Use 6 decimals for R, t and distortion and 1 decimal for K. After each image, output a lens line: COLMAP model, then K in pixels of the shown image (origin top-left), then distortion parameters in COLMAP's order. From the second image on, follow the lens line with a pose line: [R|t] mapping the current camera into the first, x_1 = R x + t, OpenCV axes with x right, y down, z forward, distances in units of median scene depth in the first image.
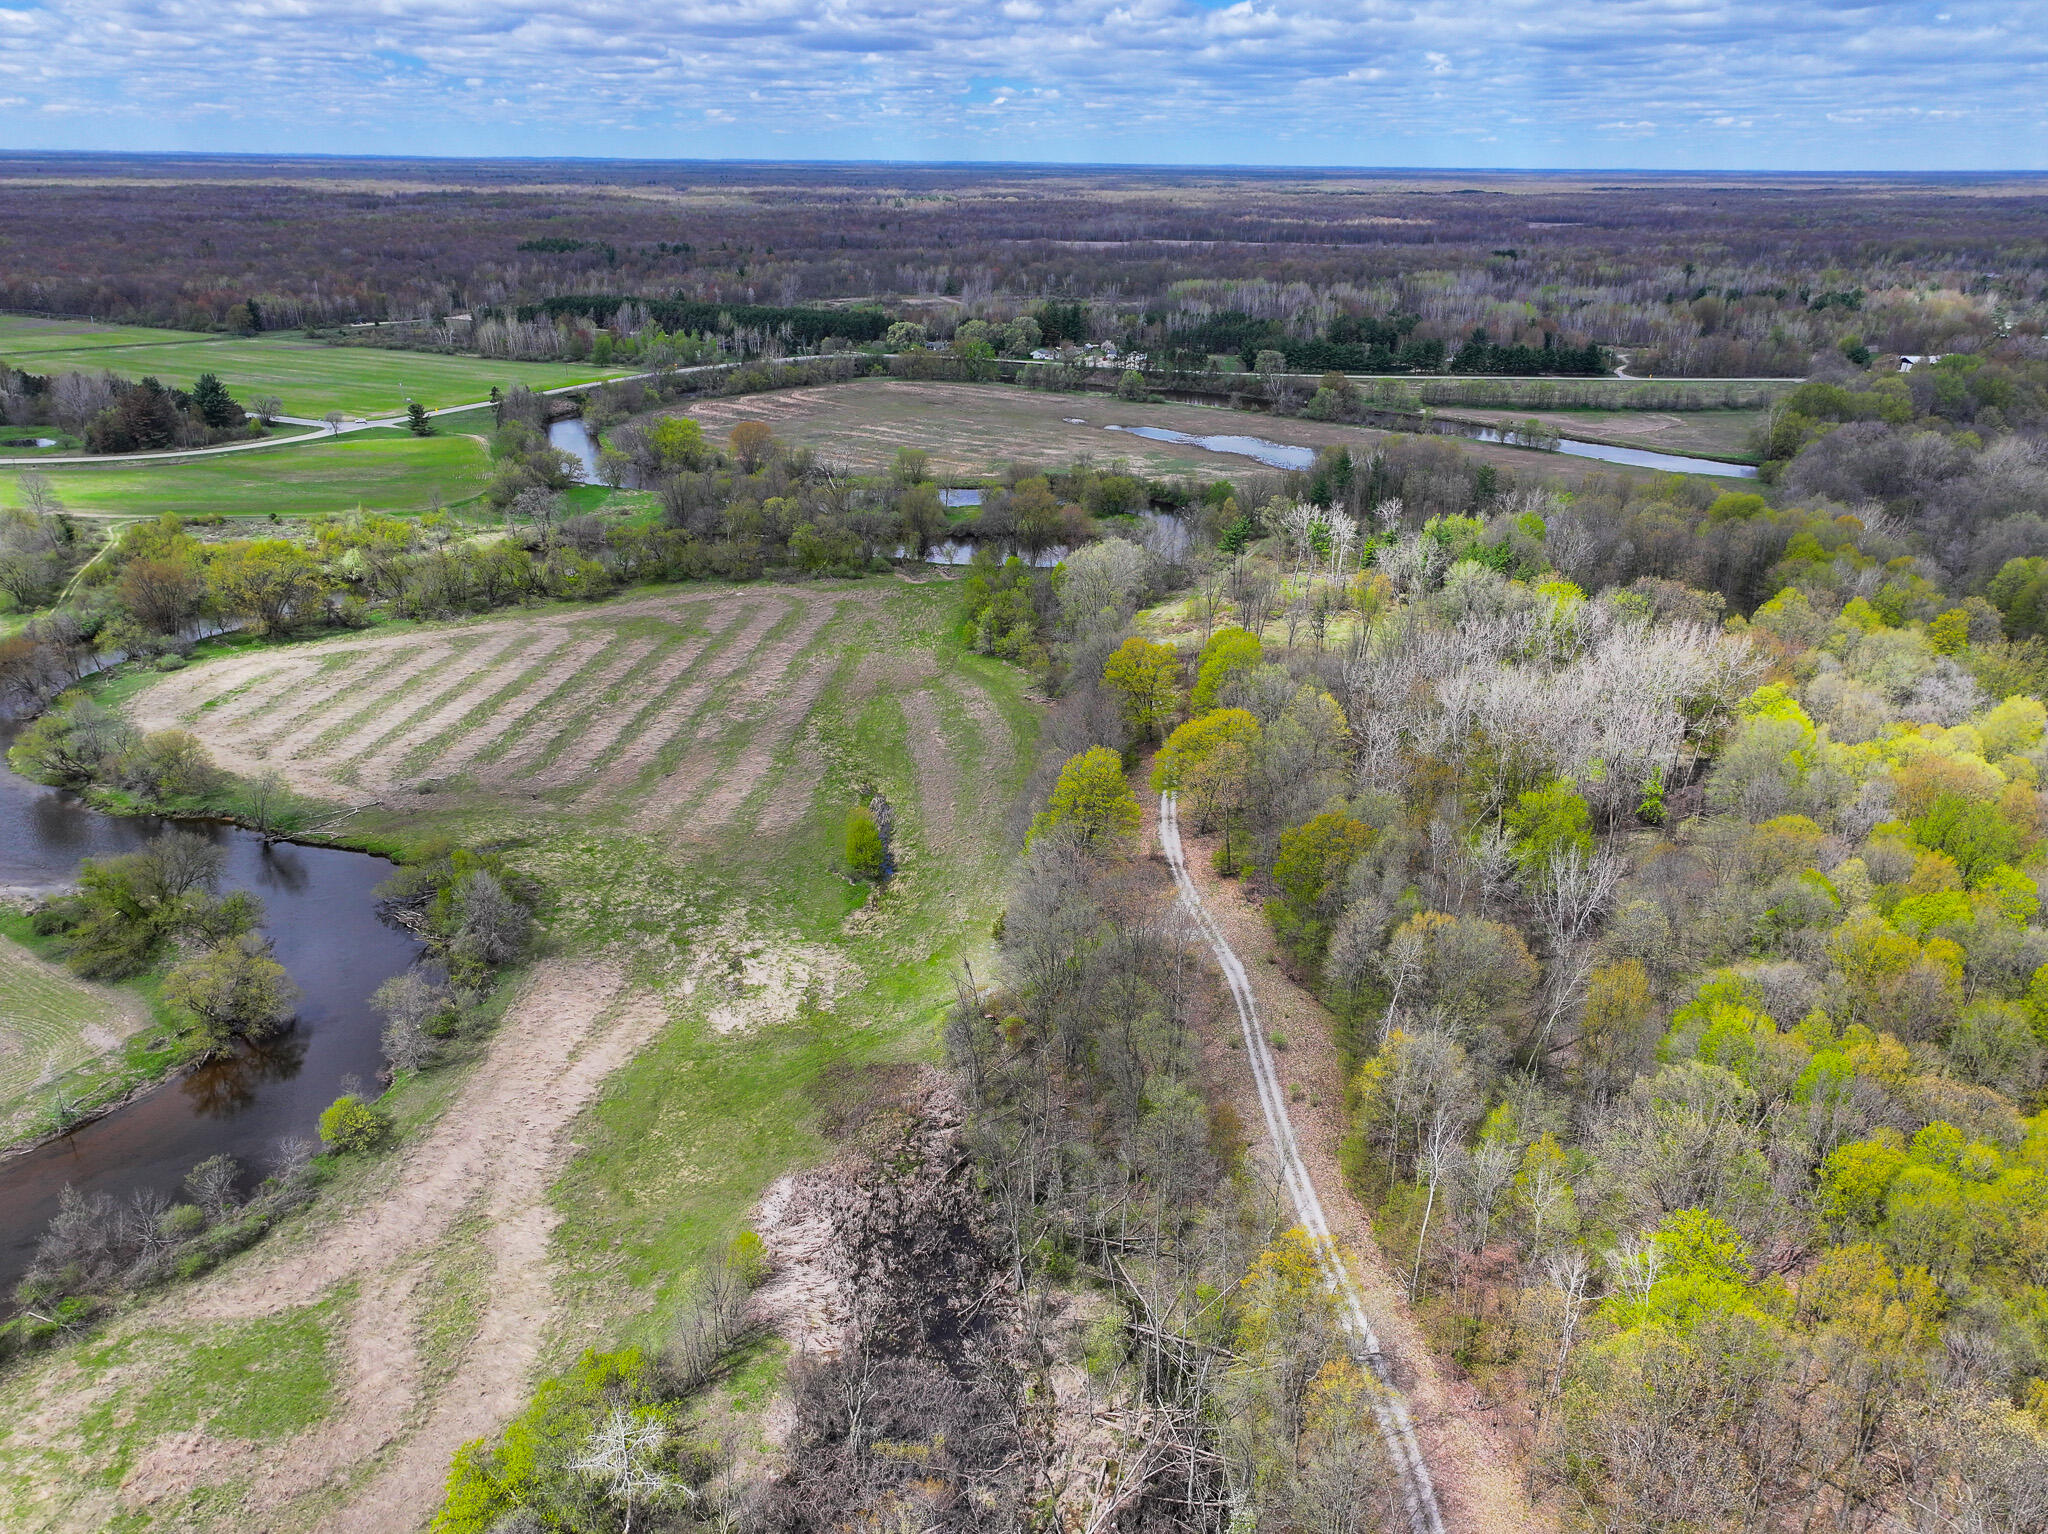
lens RADIAL K [[1431.3, 0, 1030.9], [0, 1431.3, 798.5], [0, 0, 1]] dist [0.000601, 0.013858]
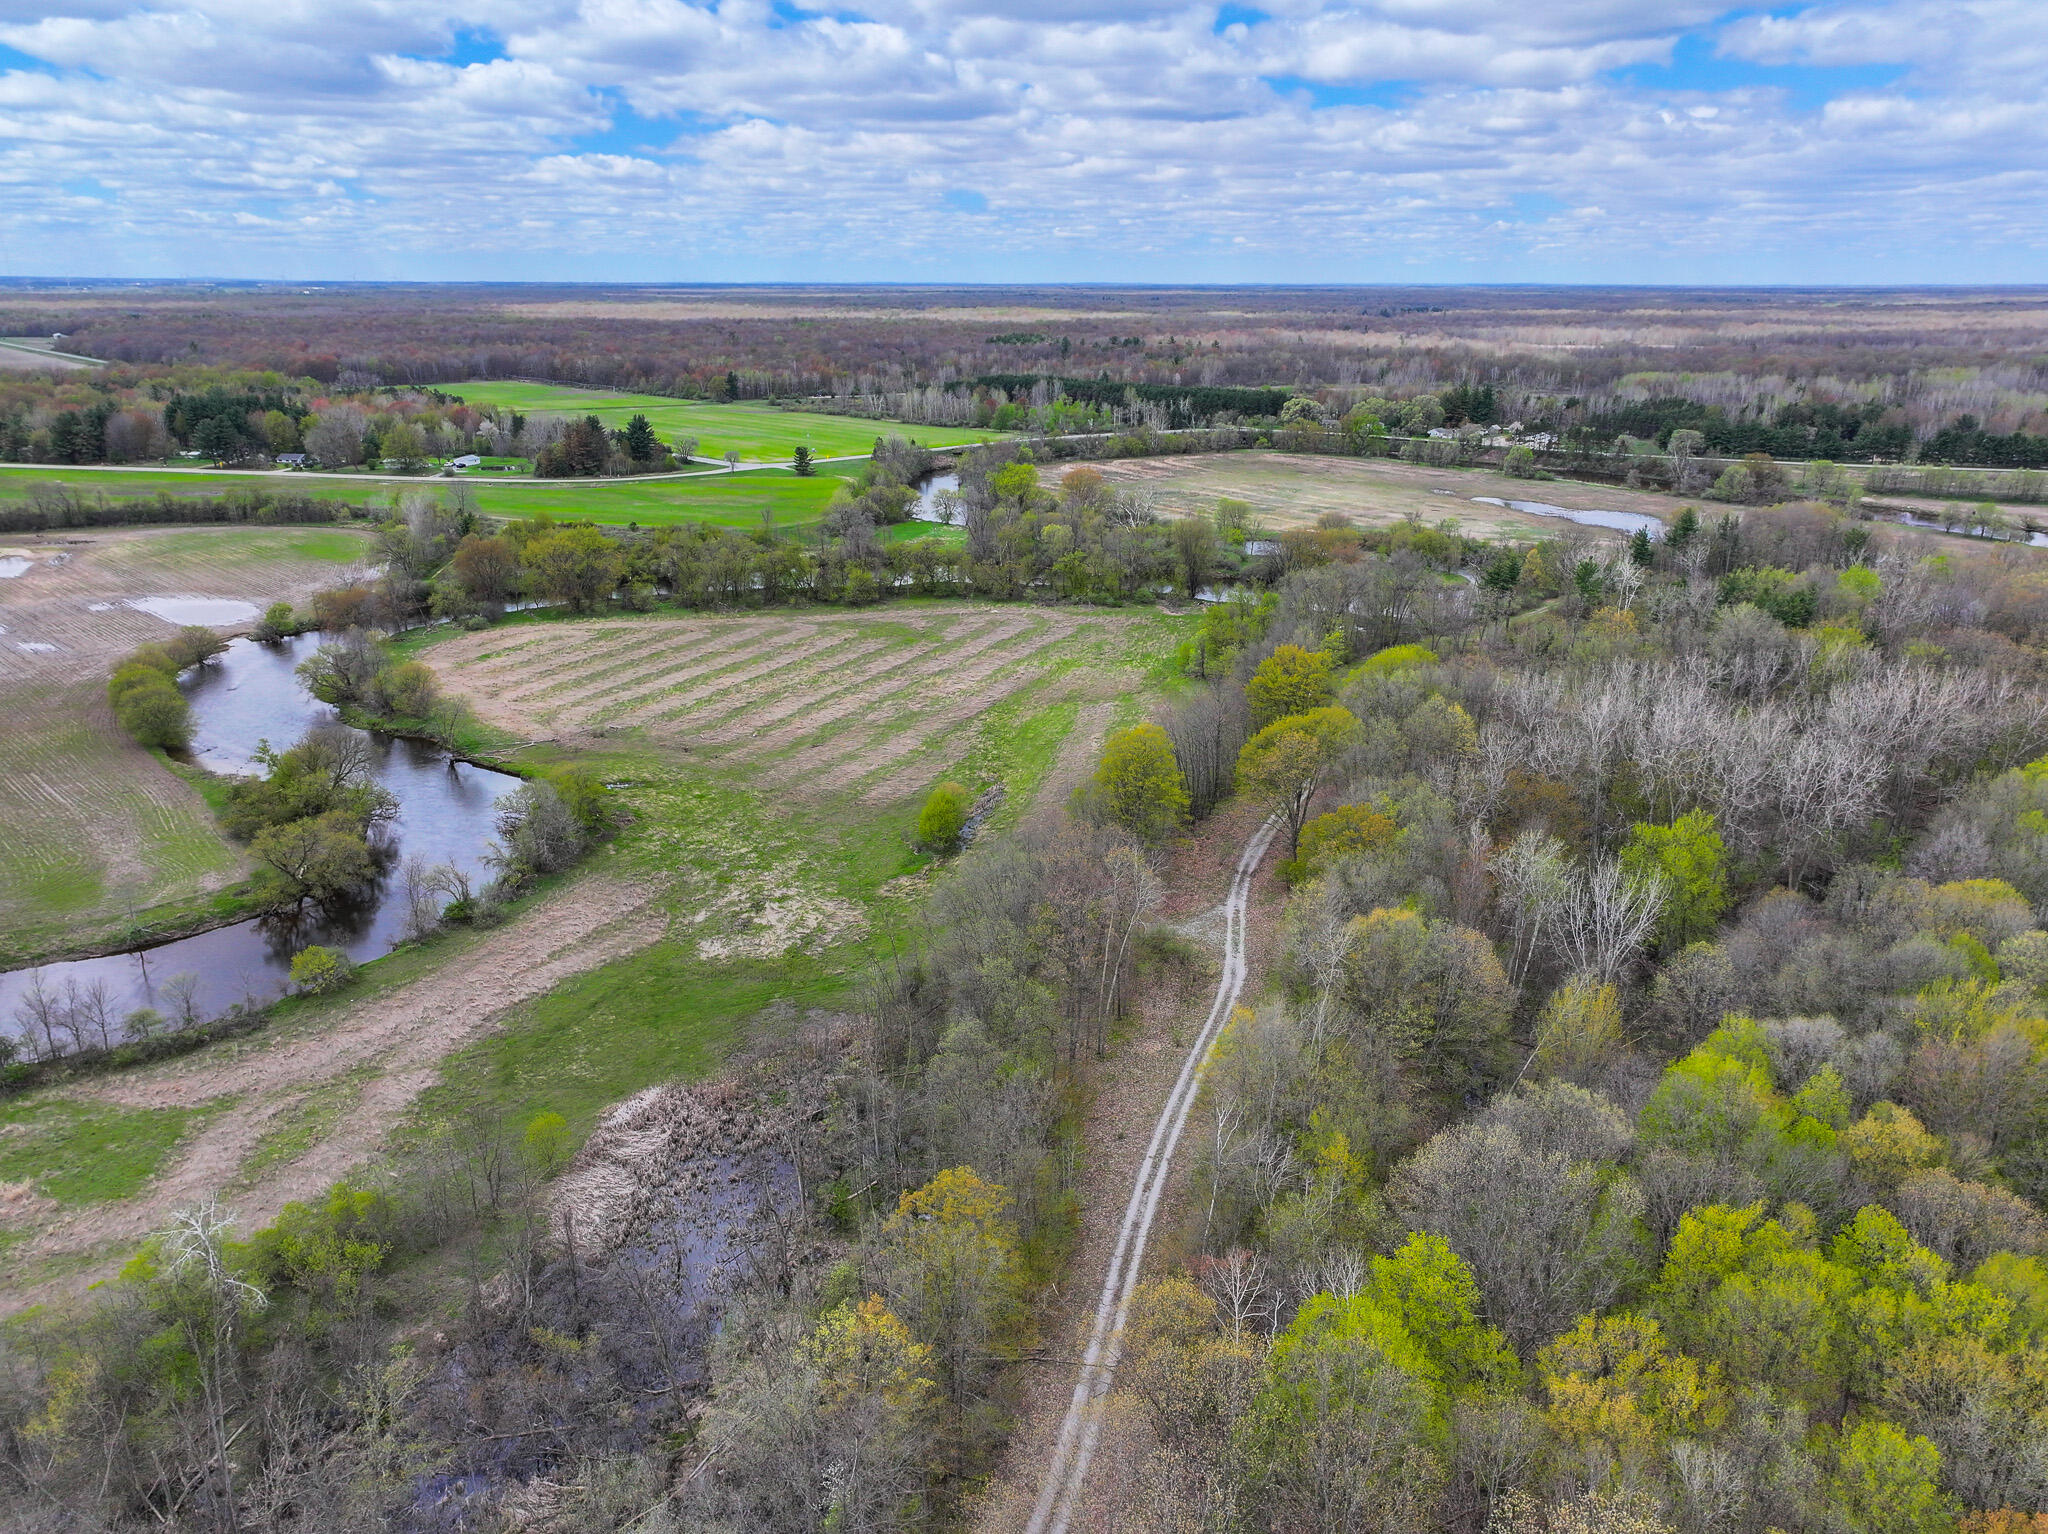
lens RADIAL K [[1426.8, 0, 1022.7], [0, 1426.8, 809.1], [0, 0, 1]] dist [-0.006369, 0.023161]
pose [[0.944044, 0.107986, -0.311640, 0.080672], [-0.128538, 0.990632, -0.046113, 0.021899], [0.303741, 0.083590, 0.949081, 0.035120]]
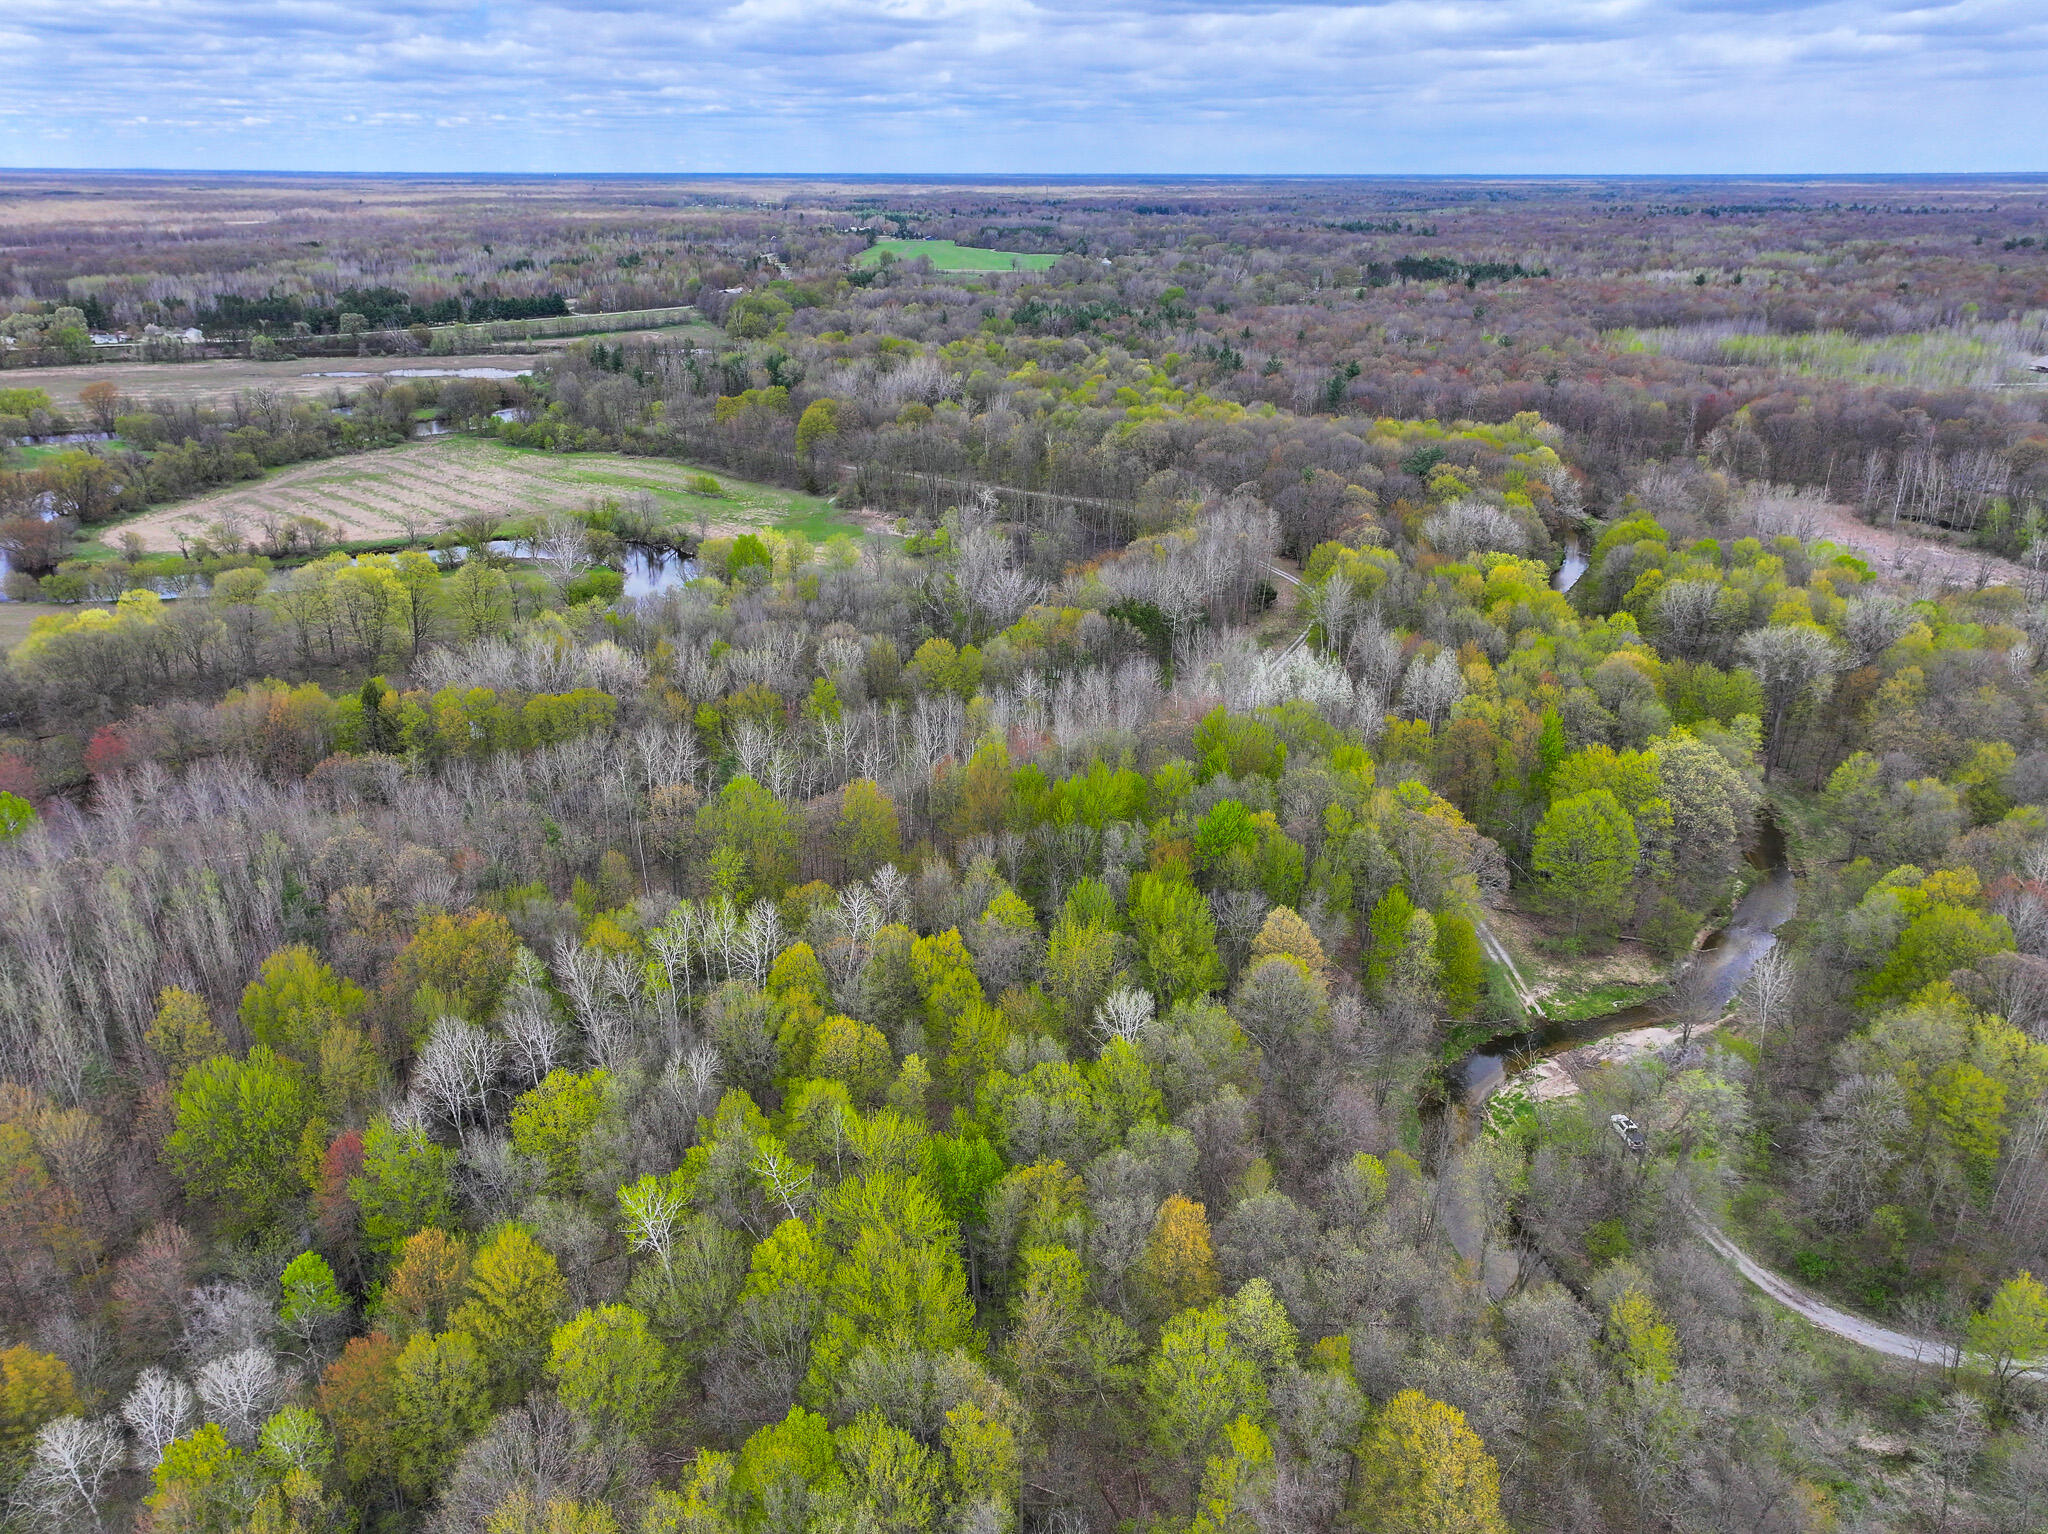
lens RADIAL K [[1448.1, 0, 1035.3], [0, 1448.1, 762.4], [0, 0, 1]] dist [-0.004407, 0.029957]
pose [[0.629984, -0.301842, 0.715550, -0.518379], [0.319859, 0.940448, 0.115101, 0.114621], [-0.707680, 0.156364, 0.689014, -0.271853]]
